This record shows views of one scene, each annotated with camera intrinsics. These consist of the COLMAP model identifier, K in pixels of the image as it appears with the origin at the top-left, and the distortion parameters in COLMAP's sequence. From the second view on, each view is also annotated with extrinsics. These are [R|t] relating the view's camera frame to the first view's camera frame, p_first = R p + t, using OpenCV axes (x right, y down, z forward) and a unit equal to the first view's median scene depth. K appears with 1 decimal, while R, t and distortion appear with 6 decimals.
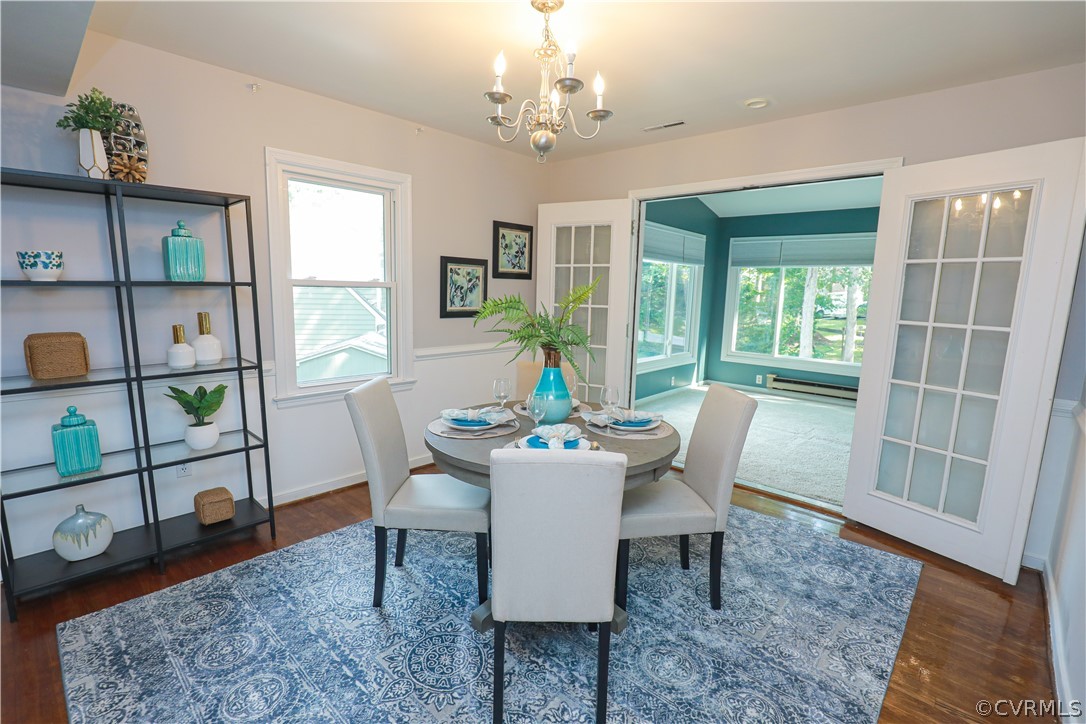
lens RADIAL K [[496.8, 0, 544.0], [0, 496.8, 365.7], [0, 0, 1]] dist [-0.030065, 0.000756]
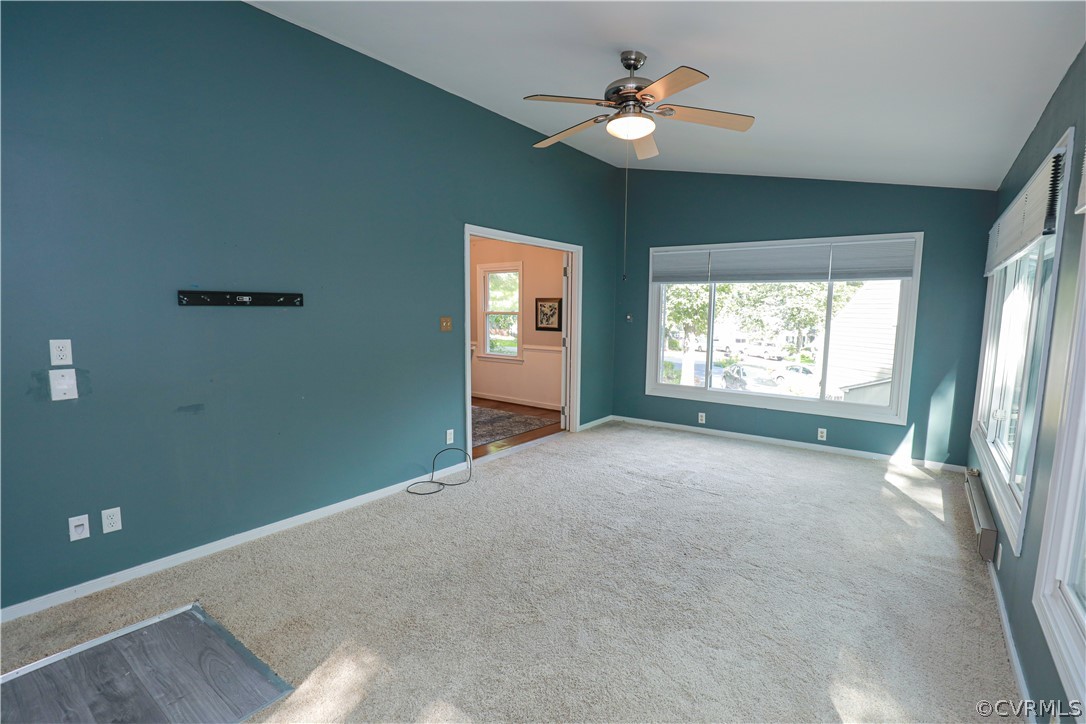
lens RADIAL K [[509.4, 0, 542.3], [0, 509.4, 366.1], [0, 0, 1]] dist [-0.034911, 0.006068]
pose [[0.073098, 0.090895, -0.993174, 1.924818], [-0.155192, 0.984744, 0.078701, -0.129825], [0.985176, 0.148380, 0.086089, 0.963884]]
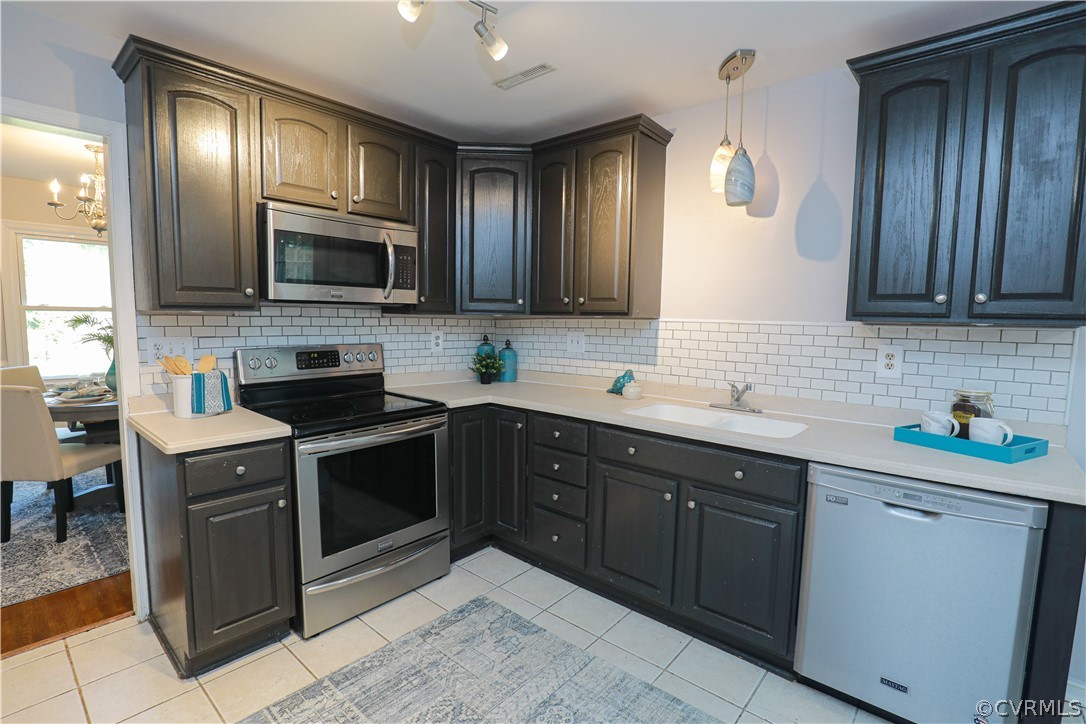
lens RADIAL K [[509.4, 0, 542.3], [0, 509.4, 366.1], [0, 0, 1]] dist [-0.034911, 0.006068]
pose [[0.999293, -0.009038, 0.036502, 0.863522], [0.011025, 0.998446, -0.054630, 0.090238], [-0.035952, 0.054994, 0.997839, -0.451321]]
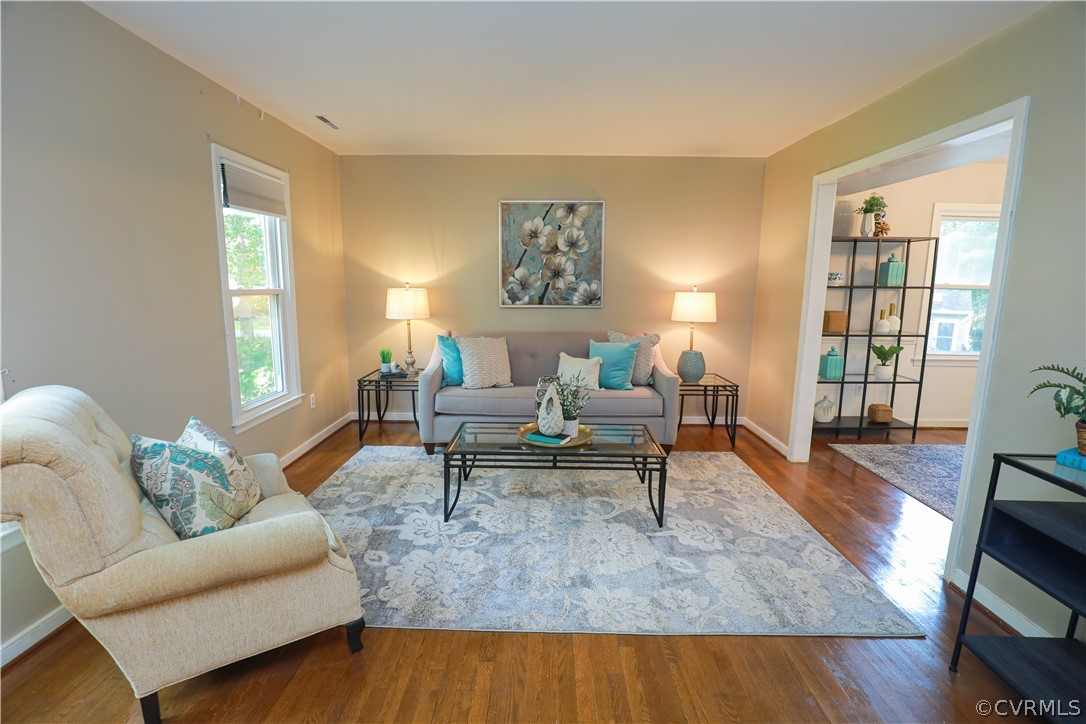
lens RADIAL K [[509.4, 0, 542.3], [0, 509.4, 366.1], [0, 0, 1]] dist [-0.034911, 0.006068]
pose [[0.682070, 0.105334, -0.723661, -0.162217], [-0.106345, 0.993339, 0.044355, 0.127431], [0.723513, 0.046705, 0.688729, -0.862406]]
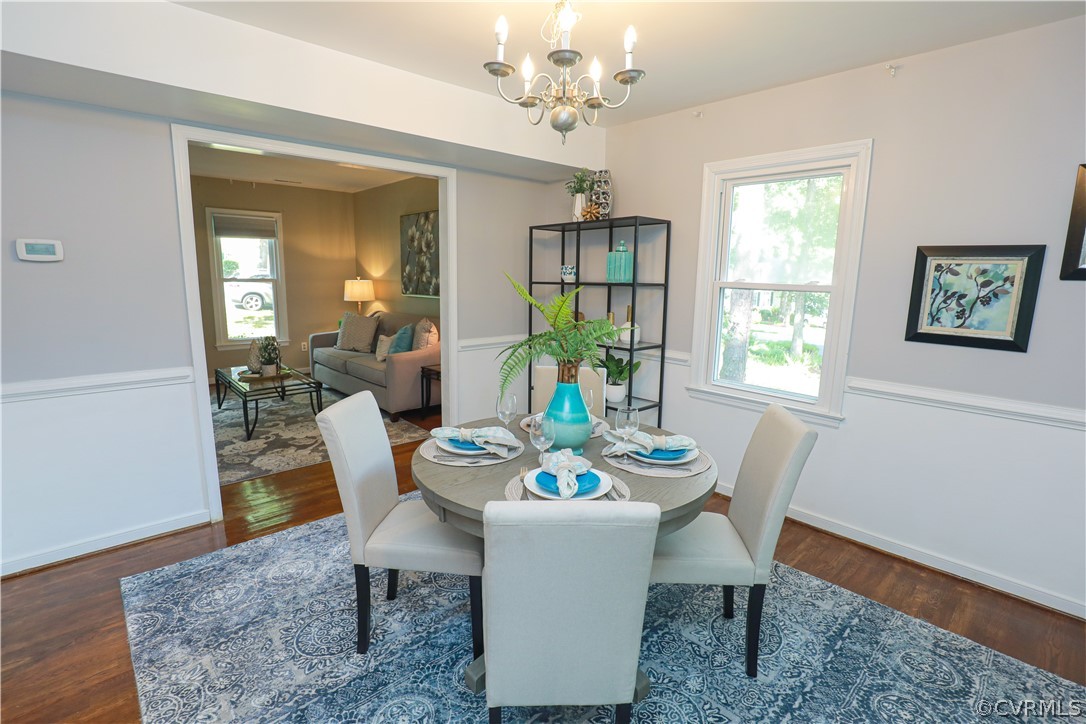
lens RADIAL K [[521.1, 0, 545.2], [0, 521.1, 364.2], [0, 0, 1]] dist [-0.027505, 0.001150]
pose [[-0.083998, 0.148294, -0.985370, 0.558707], [-0.171234, 0.972006, 0.160880, -0.102948], [0.981643, 0.182243, -0.056254, 0.632047]]
